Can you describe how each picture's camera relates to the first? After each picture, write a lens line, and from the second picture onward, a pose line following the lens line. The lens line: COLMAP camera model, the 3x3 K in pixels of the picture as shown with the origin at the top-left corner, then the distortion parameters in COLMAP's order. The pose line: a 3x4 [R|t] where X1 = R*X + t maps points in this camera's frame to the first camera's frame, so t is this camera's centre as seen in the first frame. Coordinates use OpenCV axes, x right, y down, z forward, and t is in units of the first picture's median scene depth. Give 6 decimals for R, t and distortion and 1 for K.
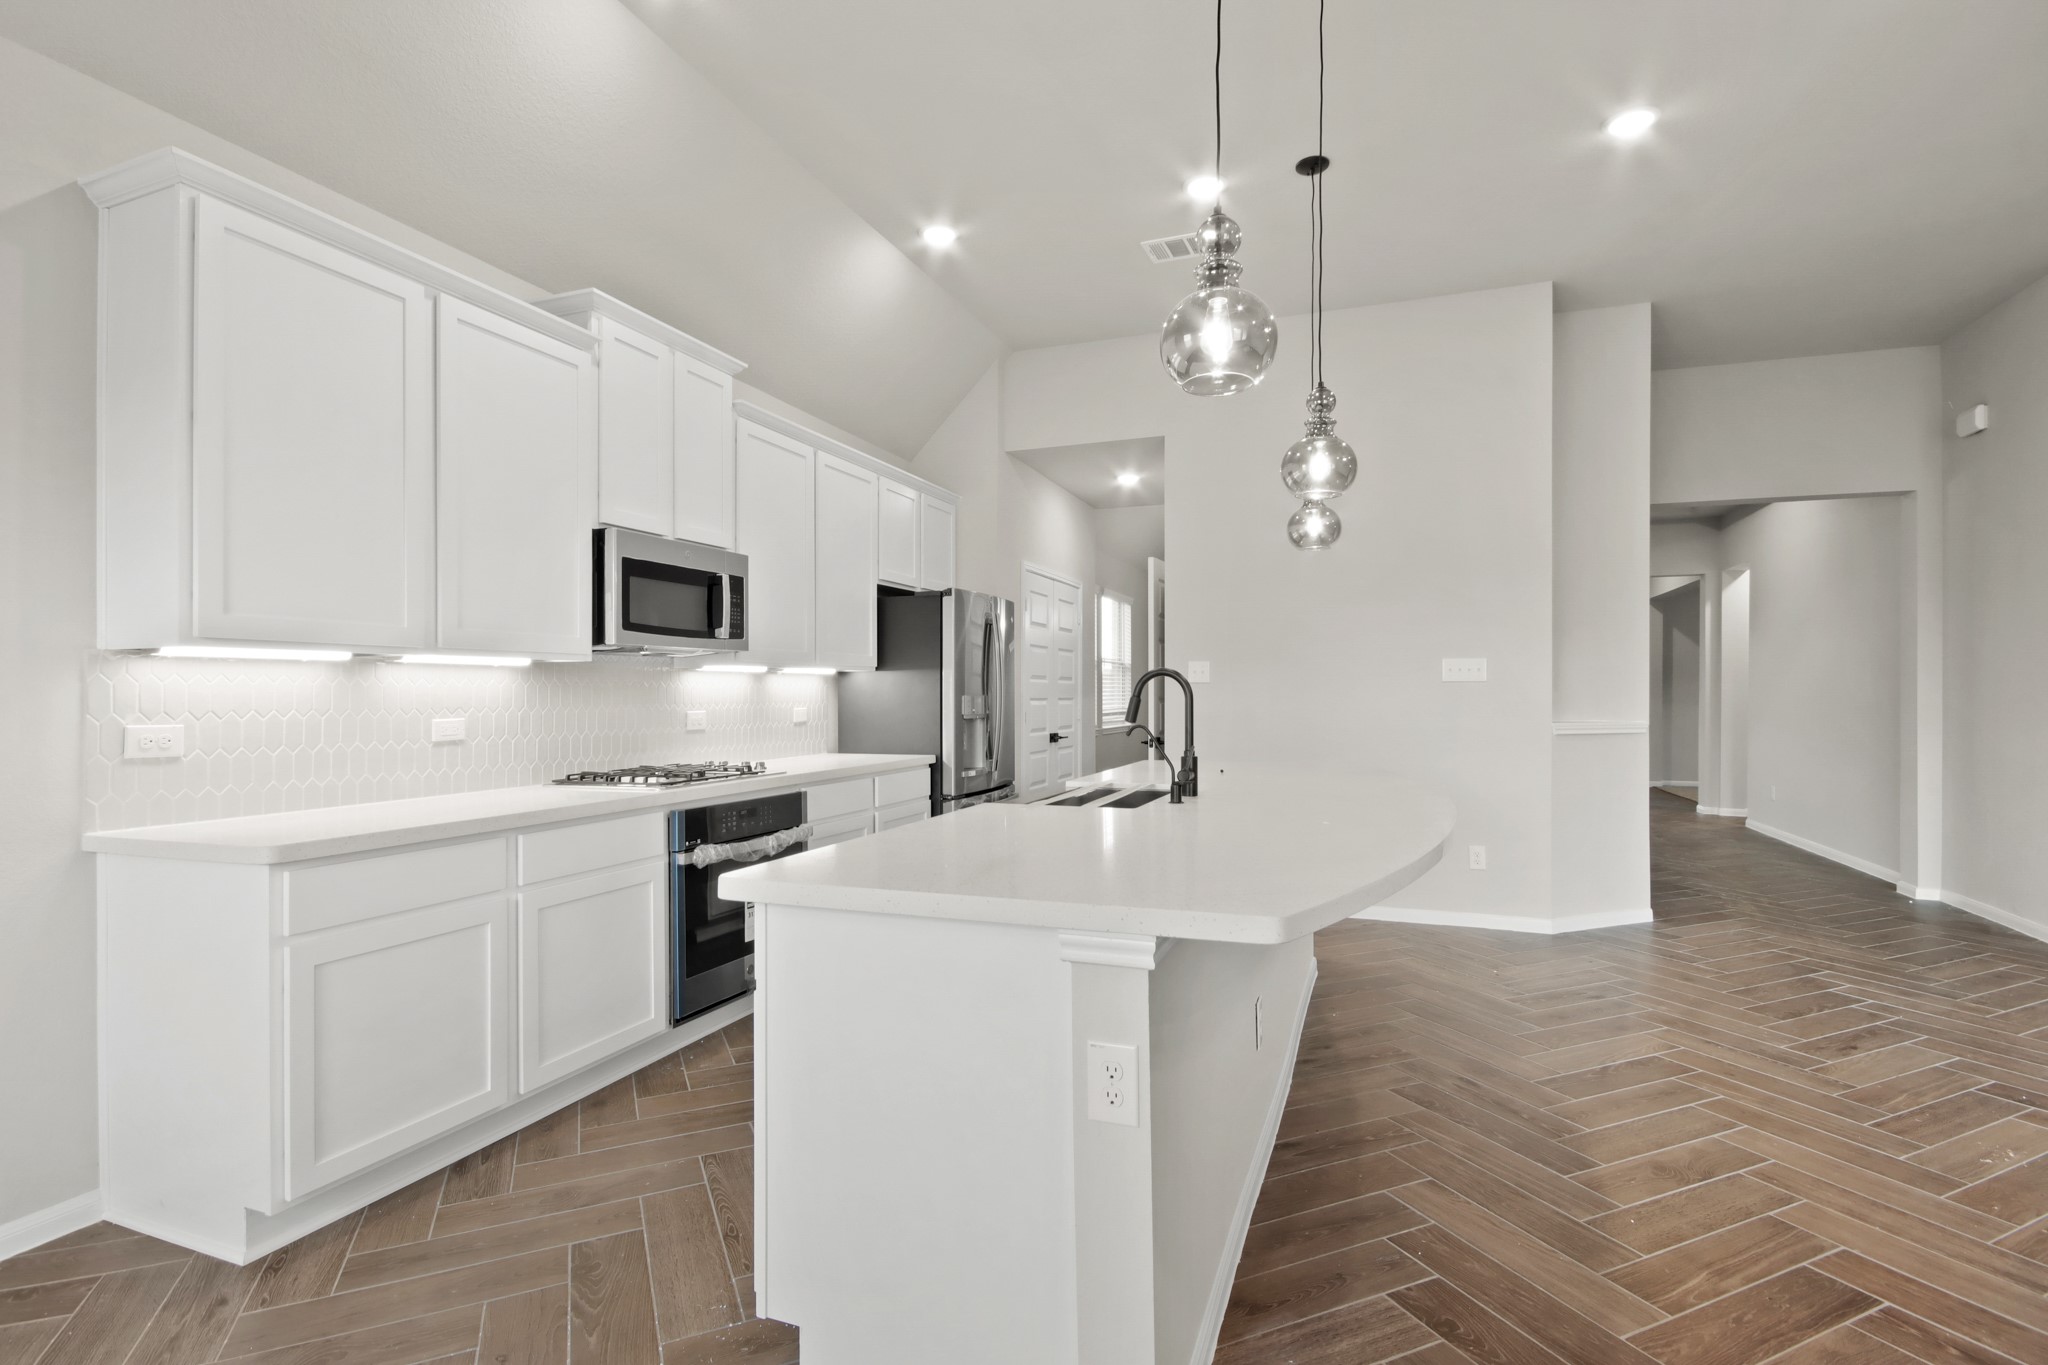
lens RADIAL K [[994.3, 0, 1038.1], [0, 994.3, 685.5], [0, 0, 1]] dist [0.001345, -0.002341]
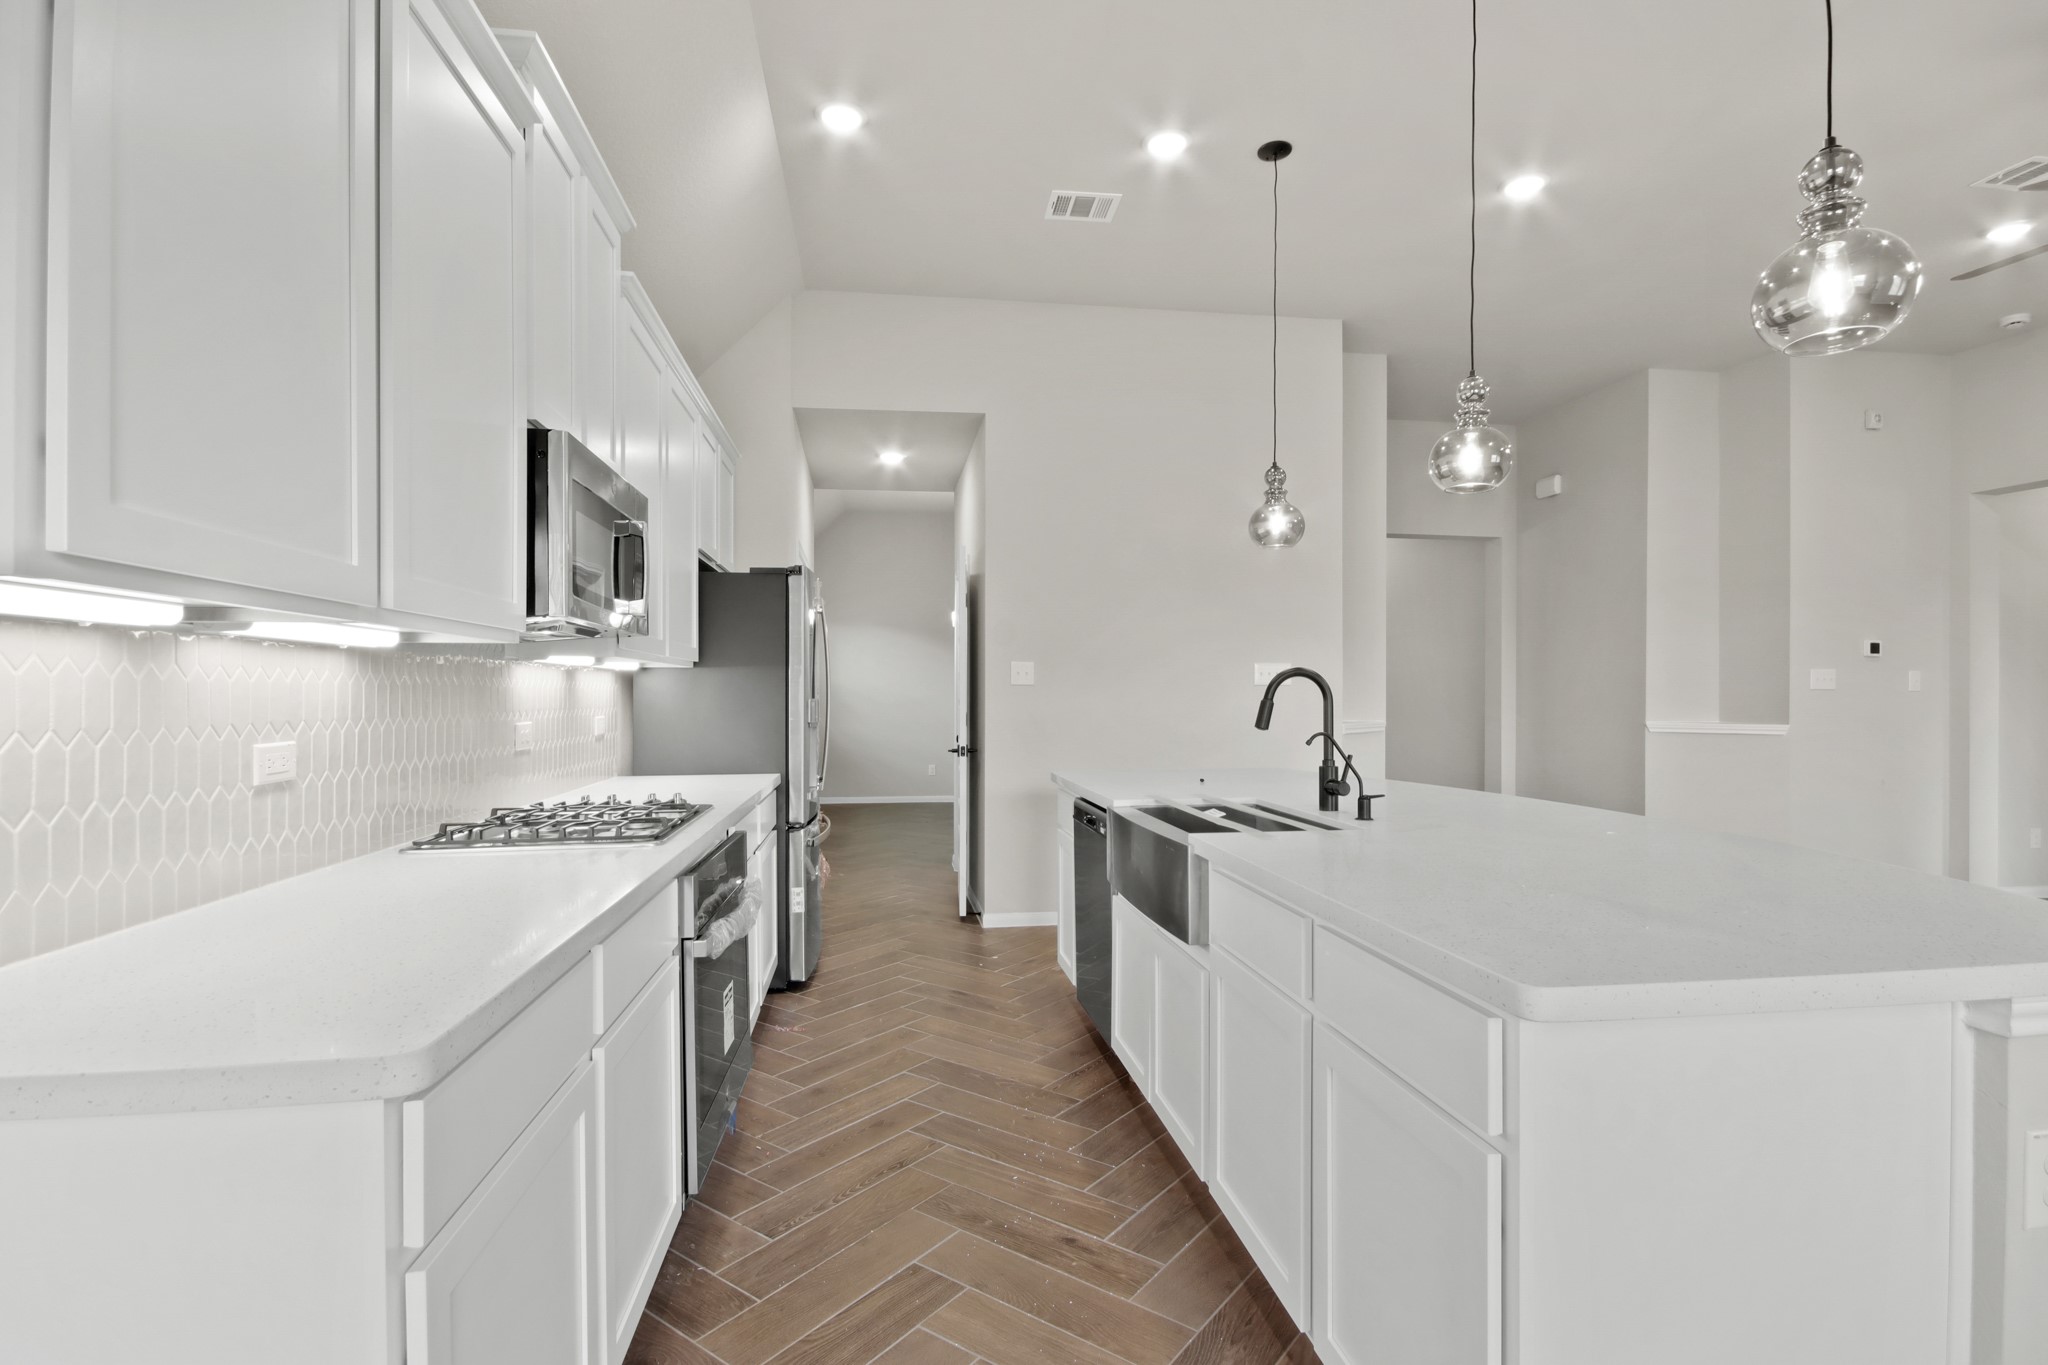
lens RADIAL K [[994.3, 0, 1021.9], [0, 994.3, 693.8], [0, 0, 1]] dist [0.001345, -0.002341]
pose [[0.876899, 0.001496, 0.480672, -0.404258], [-0.003514, 0.999988, 0.003298, 0.003012], [-0.480662, -0.004581, 0.876894, 0.267709]]
